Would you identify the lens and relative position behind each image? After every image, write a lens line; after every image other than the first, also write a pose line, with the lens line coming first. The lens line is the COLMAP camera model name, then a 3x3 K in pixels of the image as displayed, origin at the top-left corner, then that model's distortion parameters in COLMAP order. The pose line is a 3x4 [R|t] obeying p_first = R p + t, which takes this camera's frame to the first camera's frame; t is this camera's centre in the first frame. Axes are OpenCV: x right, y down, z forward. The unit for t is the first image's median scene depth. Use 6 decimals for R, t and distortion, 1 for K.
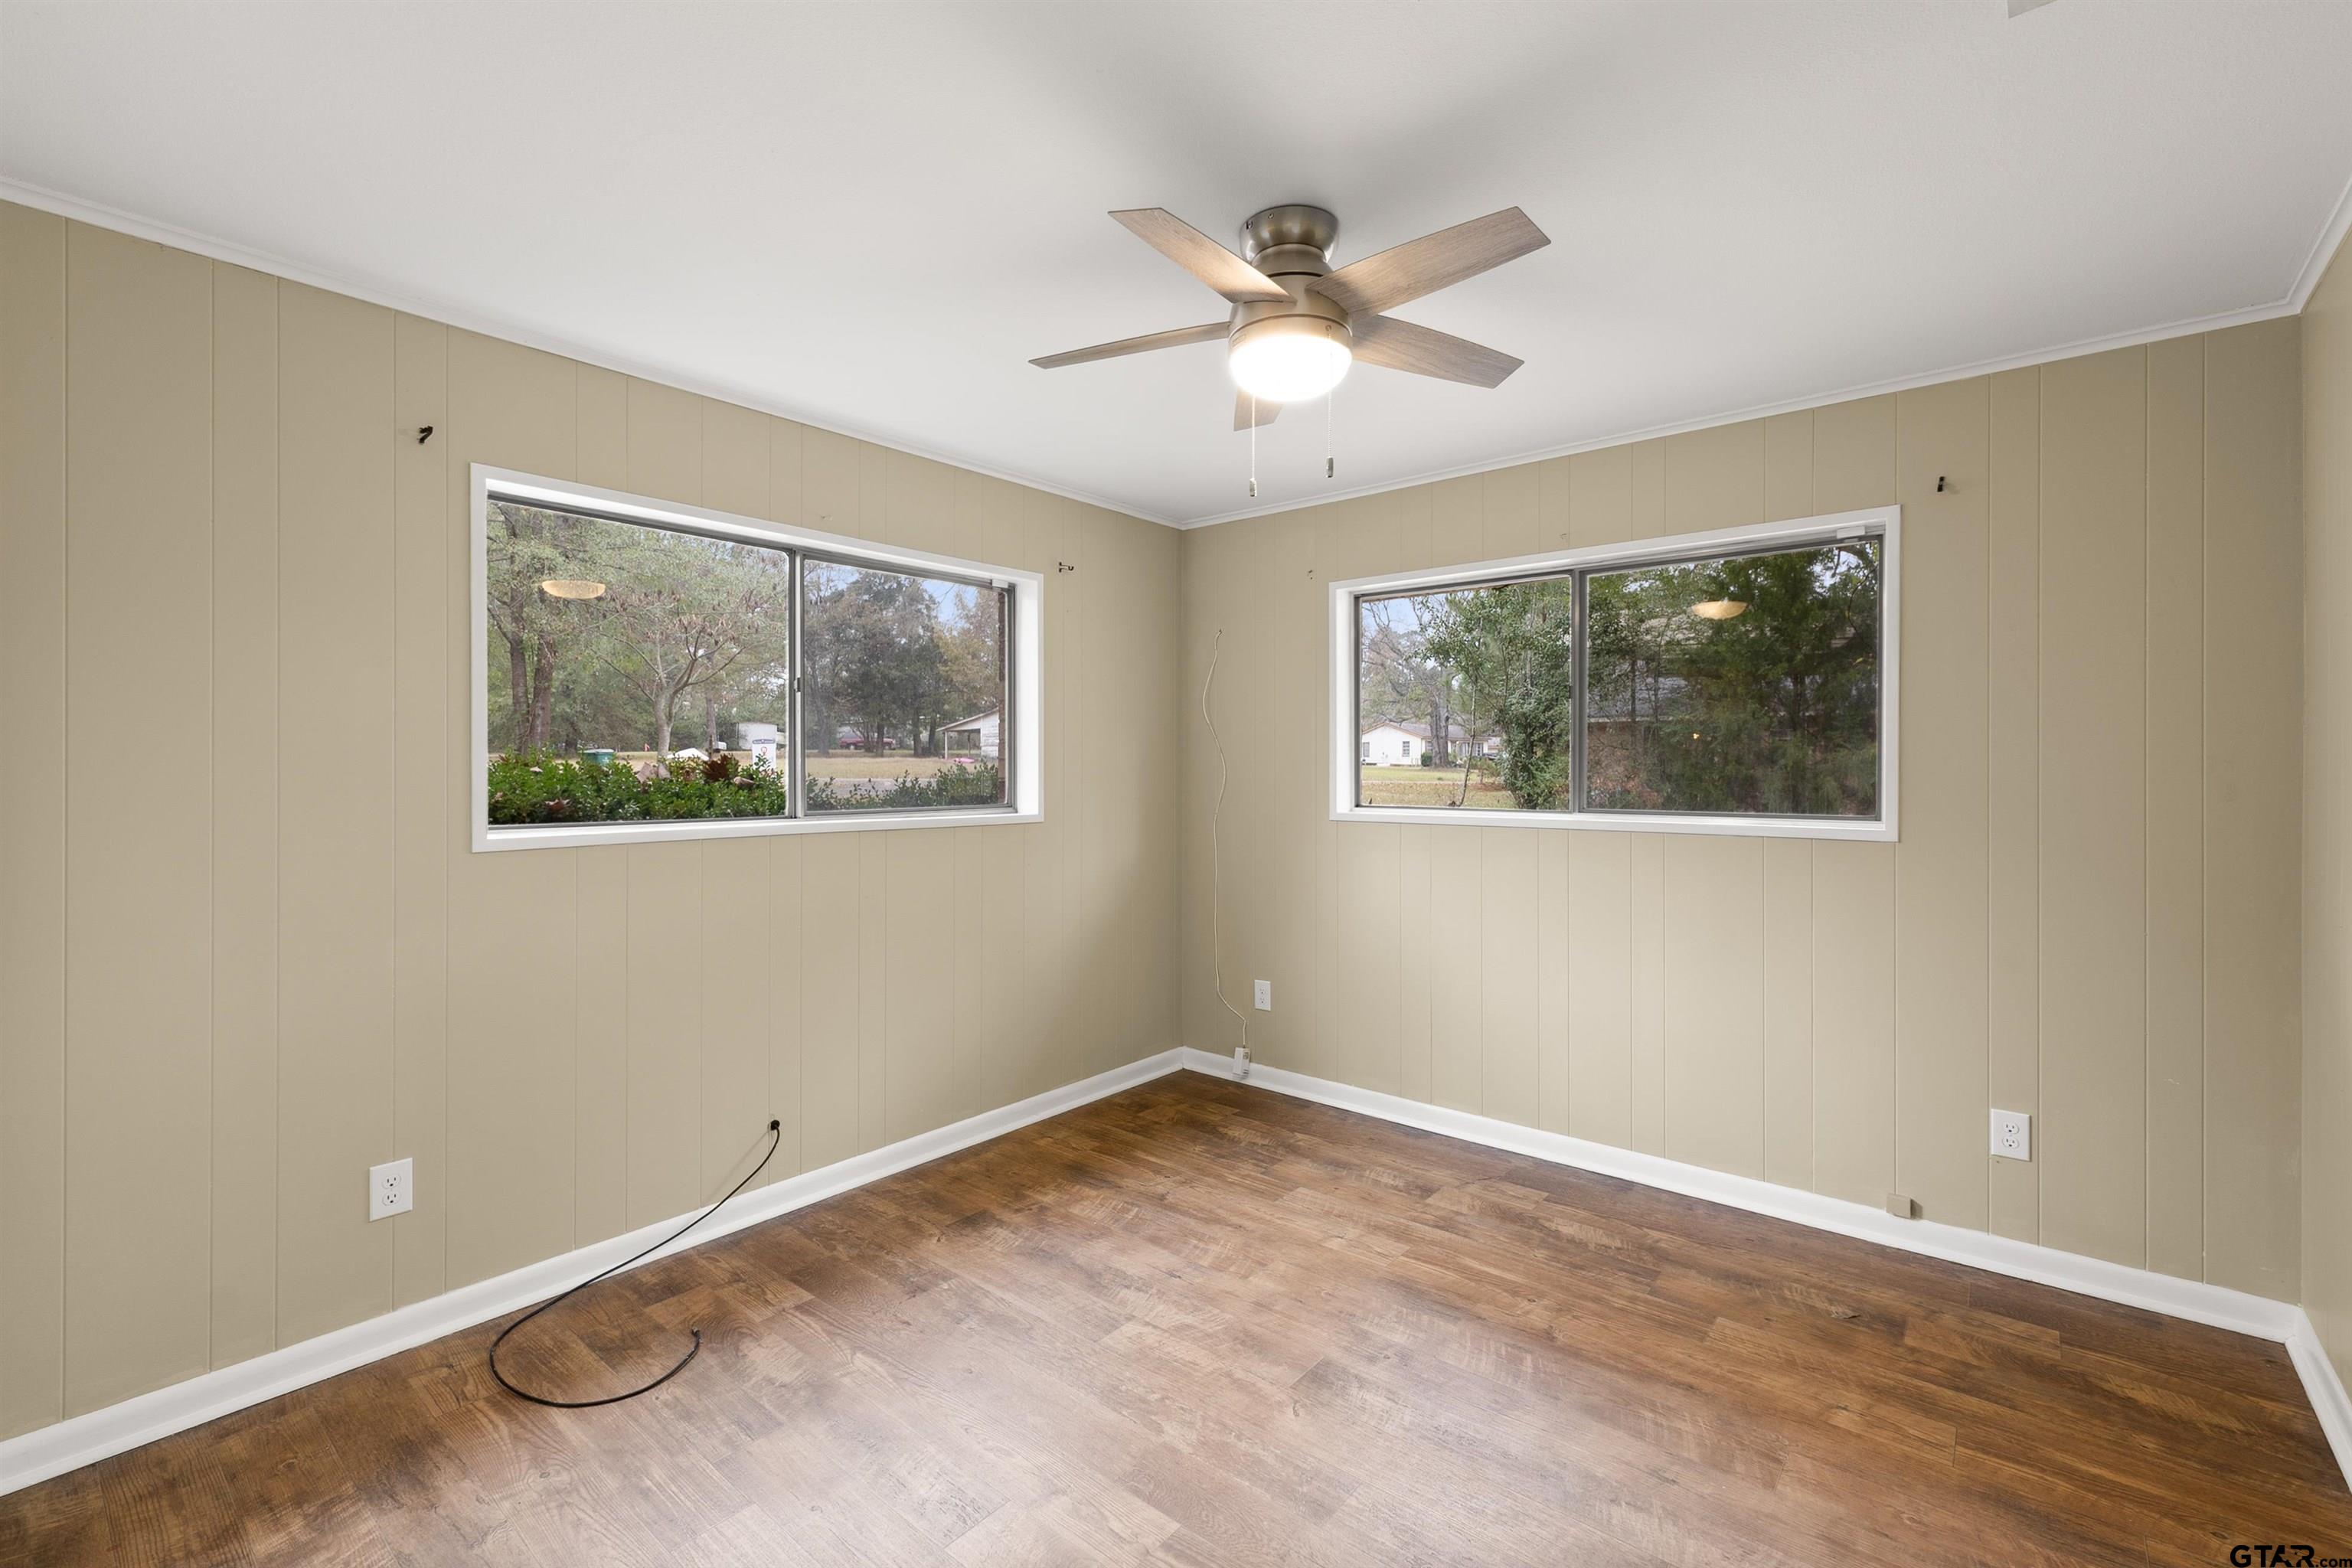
lens RADIAL K [[1005.7, 0, 1193.8], [0, 1005.7, 780.2], [0, 0, 1]] dist [0.010603, -0.002766]
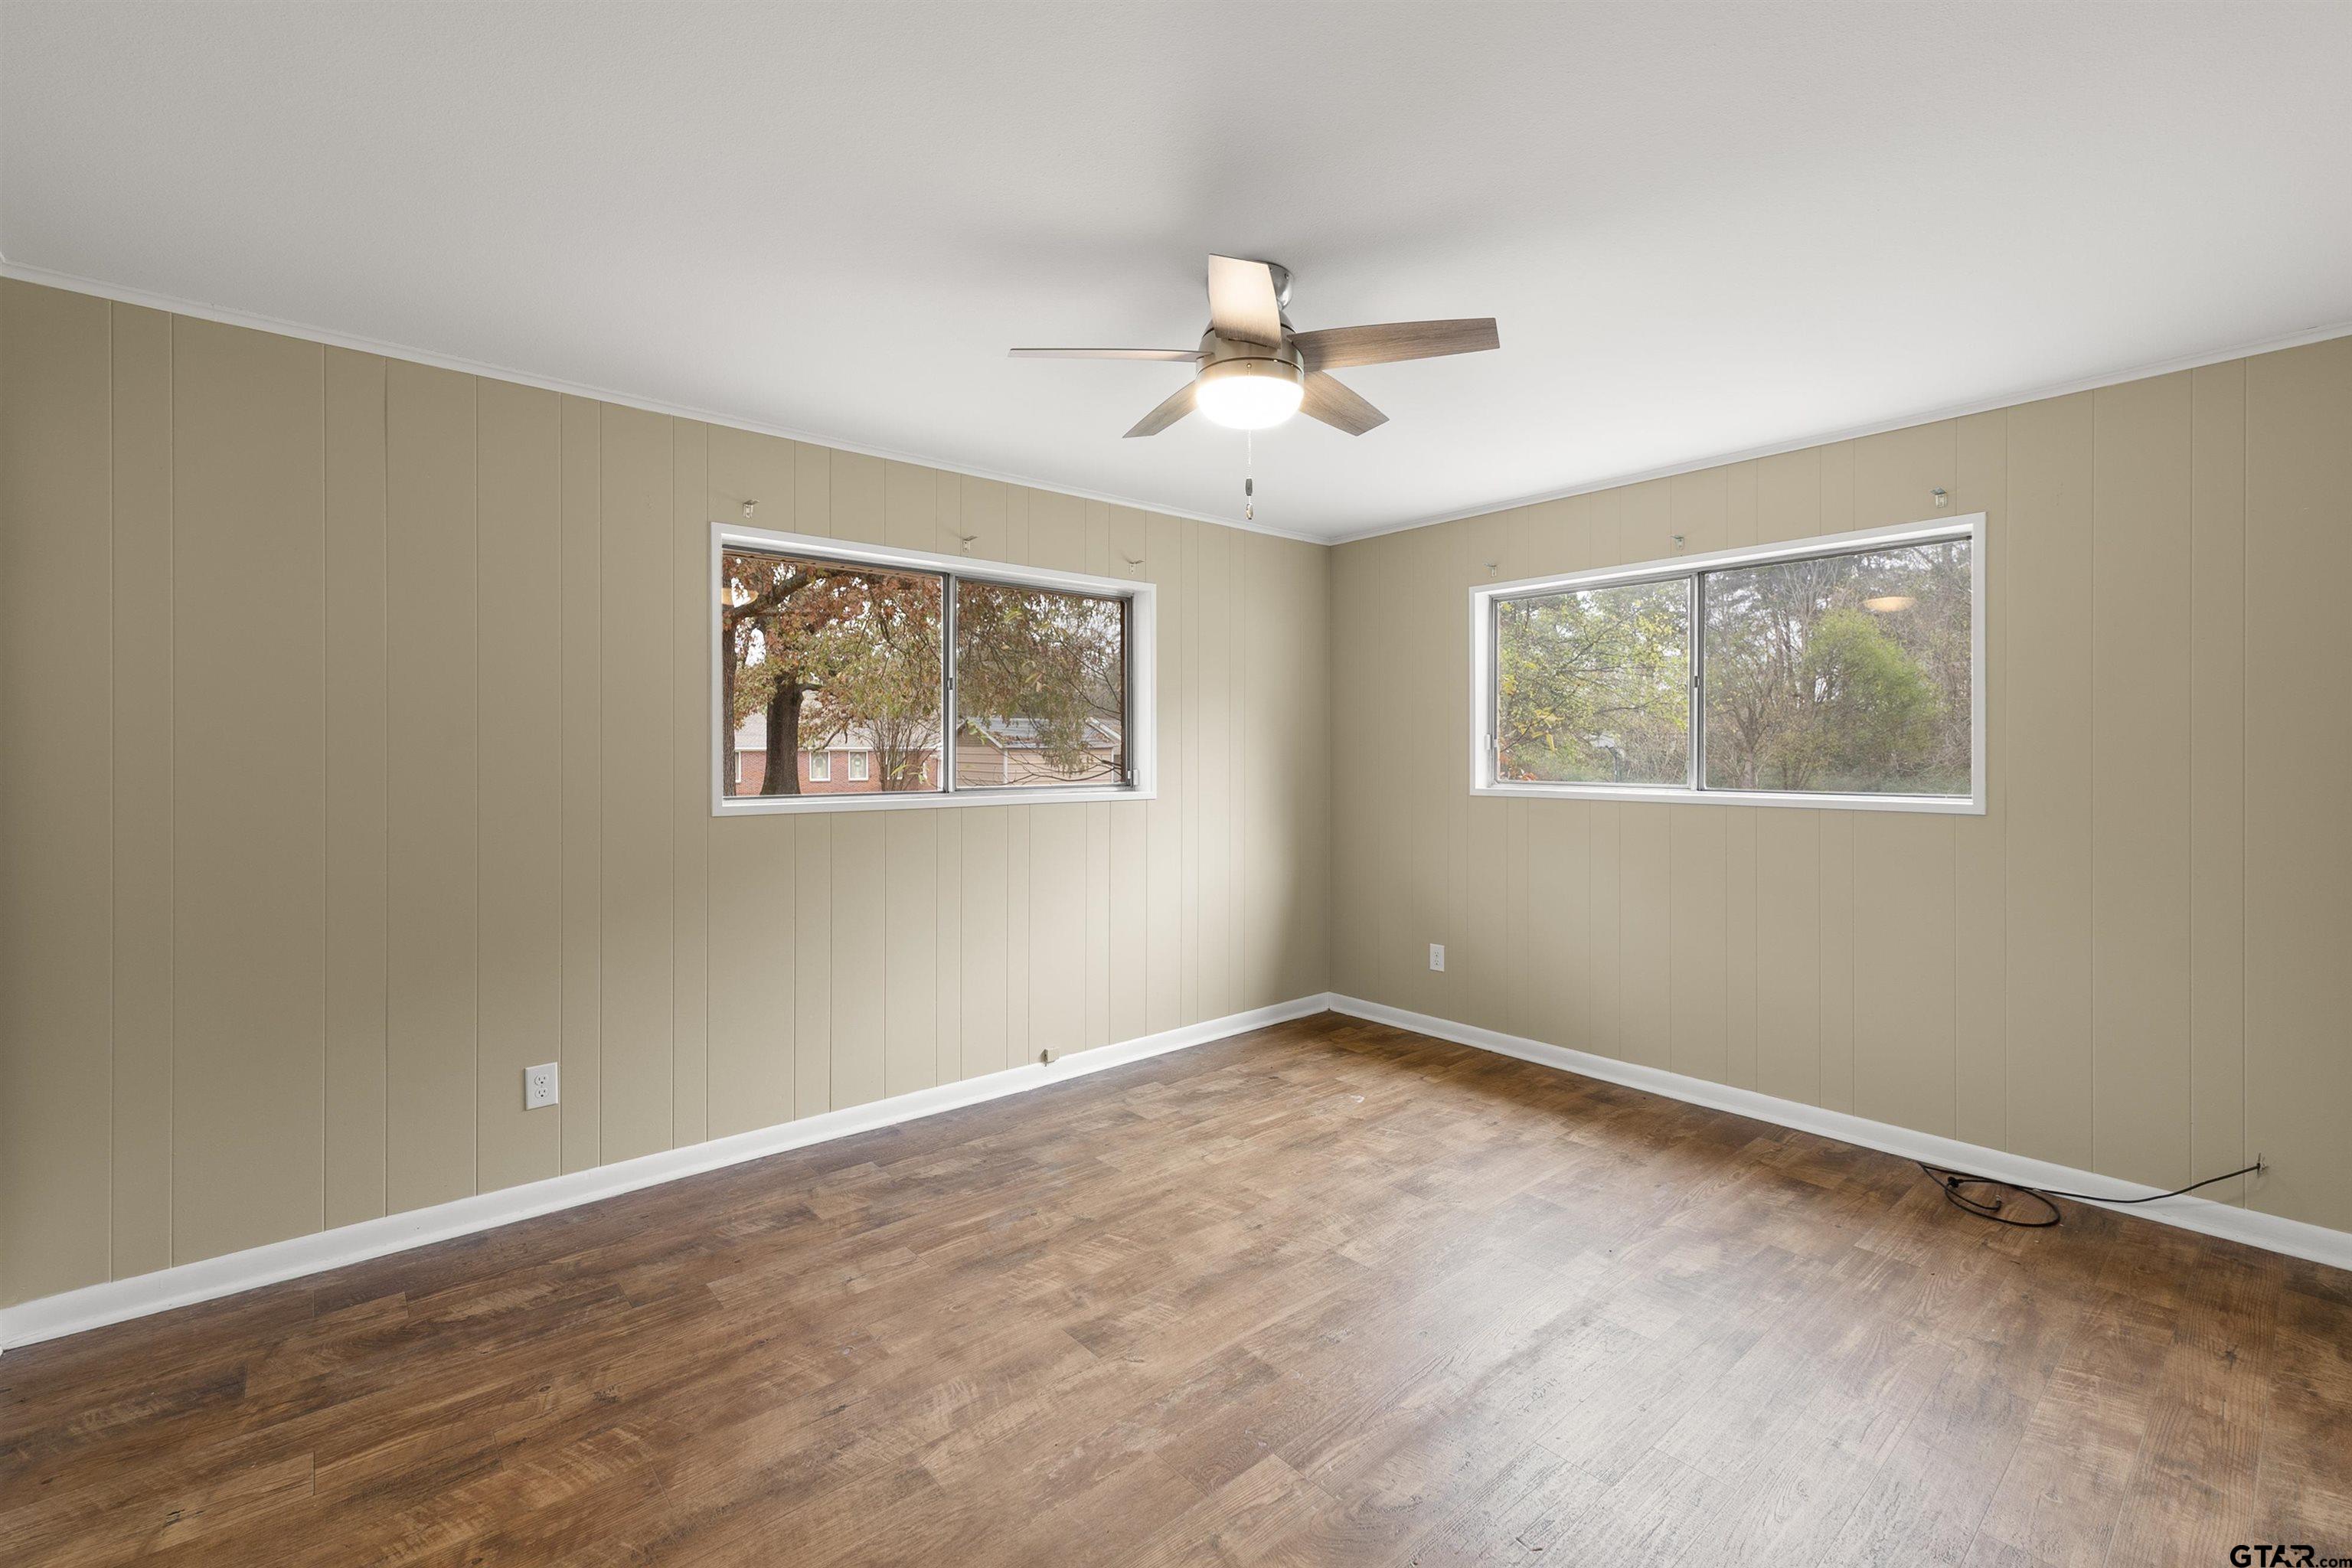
lens RADIAL K [[1005.7, 0, 1180.3], [0, 1005.7, 725.9], [0, 0, 1]] dist [0.010603, -0.002766]
pose [[0.167233, 0.025839, 0.985579, -0.771060], [0.006813, 0.999602, -0.027362, -0.006487], [-0.985894, 0.011291, 0.166991, 0.630223]]
